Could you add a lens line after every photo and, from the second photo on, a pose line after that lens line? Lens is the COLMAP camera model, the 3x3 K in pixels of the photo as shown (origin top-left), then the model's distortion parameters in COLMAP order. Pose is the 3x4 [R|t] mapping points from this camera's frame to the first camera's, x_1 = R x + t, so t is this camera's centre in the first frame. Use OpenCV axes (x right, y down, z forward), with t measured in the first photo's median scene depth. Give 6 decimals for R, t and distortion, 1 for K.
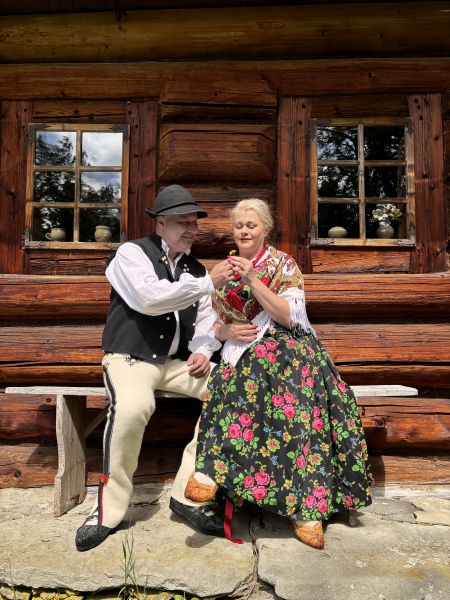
lens RADIAL K [[450.1, 0, 218.8], [0, 450.1, 299.0], [0, 0, 1]] dist [0.048626, -0.047128]
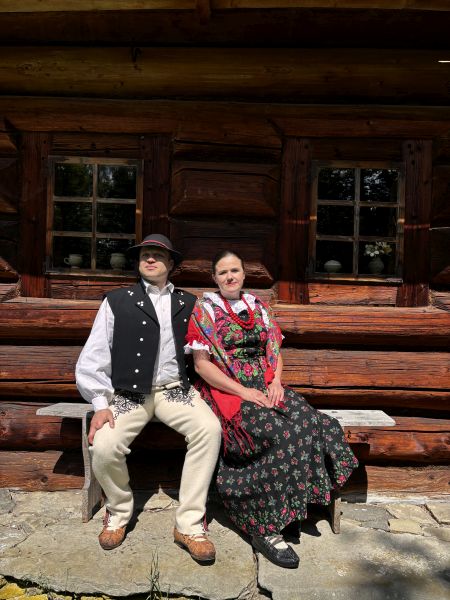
lens RADIAL K [[450.1, 0, 223.4], [0, 450.1, 299.2], [0, 0, 1]] dist [0.048626, -0.047128]
pose [[0.999468, 0.018191, 0.027078, -0.033281], [-0.020308, 0.996583, 0.080066, -0.152154], [-0.025529, -0.080573, 0.996422, -0.098088]]
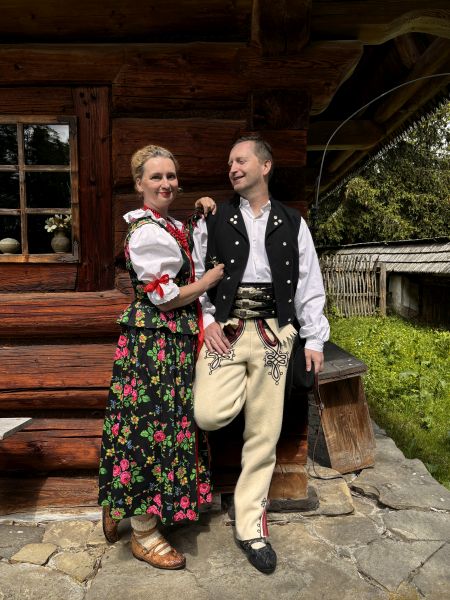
lens RADIAL K [[524.8, 0, 222.9], [0, 524.8, 298.8], [0, 0, 1]] dist [0.016641, 0.022629]
pose [[0.999321, -0.023603, 0.028308, 0.680982], [0.019296, 0.989417, 0.143812, -0.188029], [-0.031403, -0.143168, 0.989200, -0.083839]]
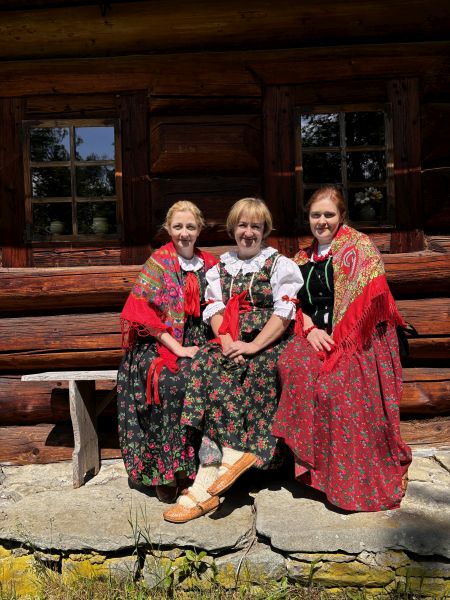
lens RADIAL K [[450.1, 0, 218.7], [0, 450.1, 297.8], [0, 0, 1]] dist [0.048626, -0.047128]
pose [[0.999147, -0.040122, 0.009786, 0.001707], [0.039352, 0.996835, 0.069078, -0.040529], [-0.012526, -0.068634, 0.997563, -0.067725]]
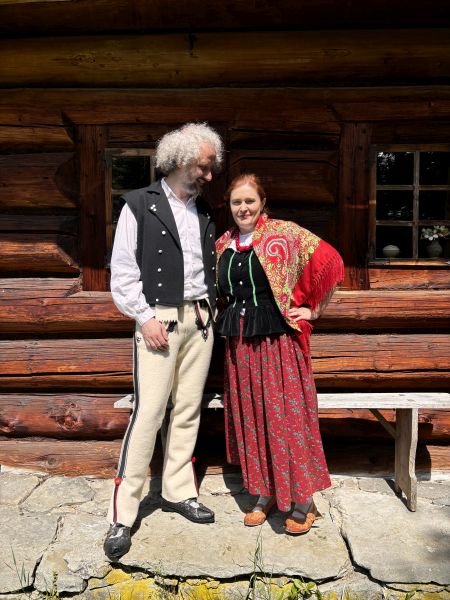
lens RADIAL K [[450.1, 0, 224.4], [0, 450.1, 301.0], [0, 0, 1]] dist [0.048626, -0.047128]
pose [[0.999491, -0.013345, 0.028987, -0.183980], [0.009502, 0.991617, 0.128864, -0.175986], [-0.030464, -0.128523, 0.991239, -0.104022]]
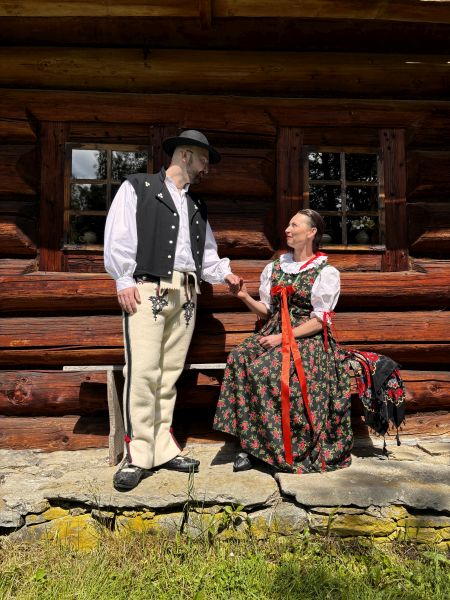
lens RADIAL K [[450.1, 0, 226.3], [0, 450.1, 297.8], [0, 0, 1]] dist [0.048626, -0.047128]
pose [[0.995365, -0.003725, 0.096093, -0.126826], [0.002949, 0.999962, 0.008211, 0.004067], [-0.096120, -0.007889, 0.995338, -0.209922]]
